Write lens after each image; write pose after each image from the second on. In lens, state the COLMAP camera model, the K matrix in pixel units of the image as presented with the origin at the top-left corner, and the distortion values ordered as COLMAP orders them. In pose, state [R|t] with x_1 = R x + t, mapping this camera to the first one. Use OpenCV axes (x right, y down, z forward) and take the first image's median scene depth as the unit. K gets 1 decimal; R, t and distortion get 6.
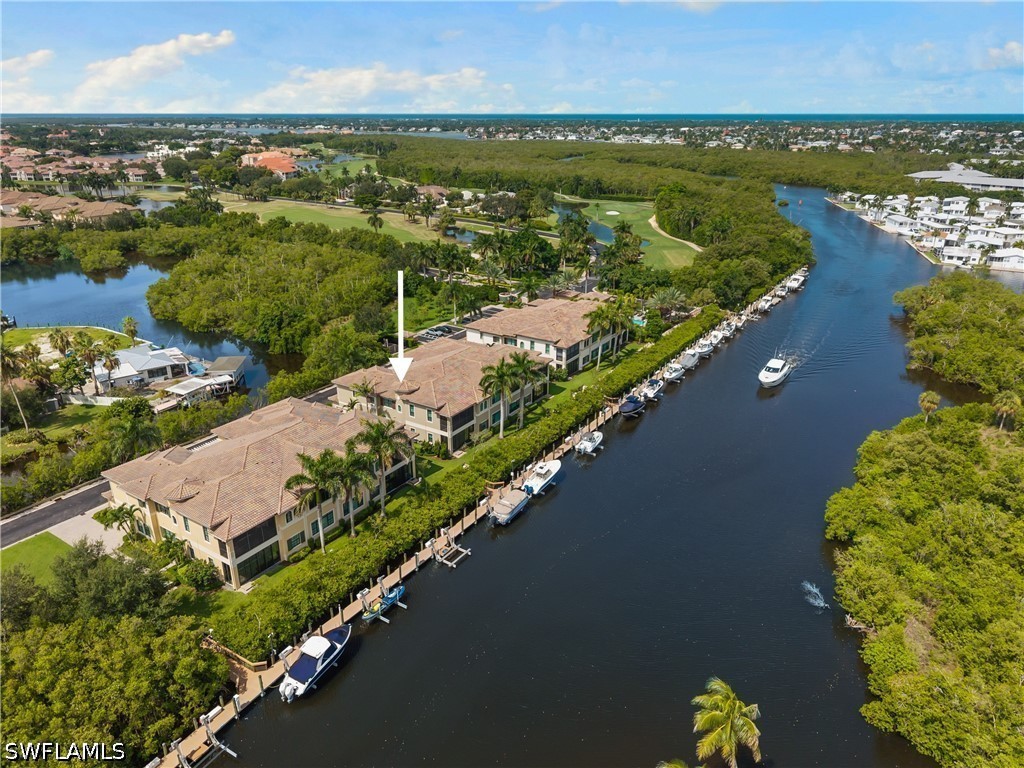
lens RADIAL K [[674.5, 0, 512.0], [0, 674.5, 384.0], [0, 0, 1]] dist [0.010363, -0.025624]
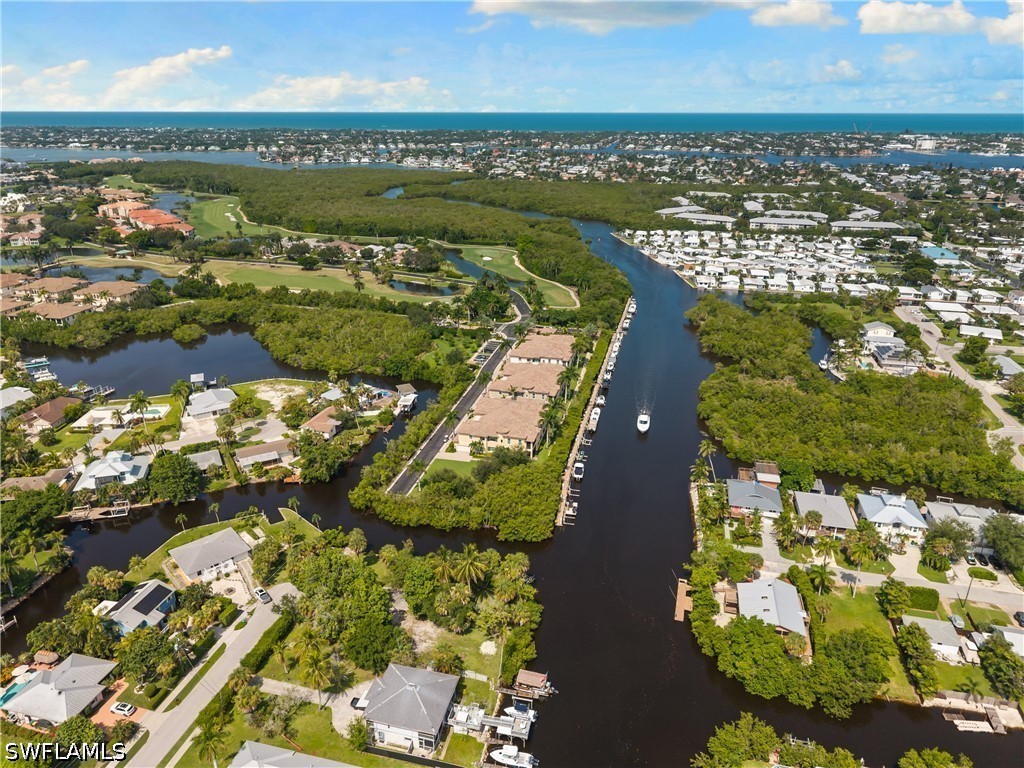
lens RADIAL K [[674.5, 0, 512.0], [0, 674.5, 384.0], [0, 0, 1]] dist [0.010363, -0.025624]
pose [[0.937943, -0.123045, 0.324227, -0.672091], [0.120881, 0.992303, 0.026887, -0.051089], [-0.325040, 0.013974, 0.945597, -0.815089]]
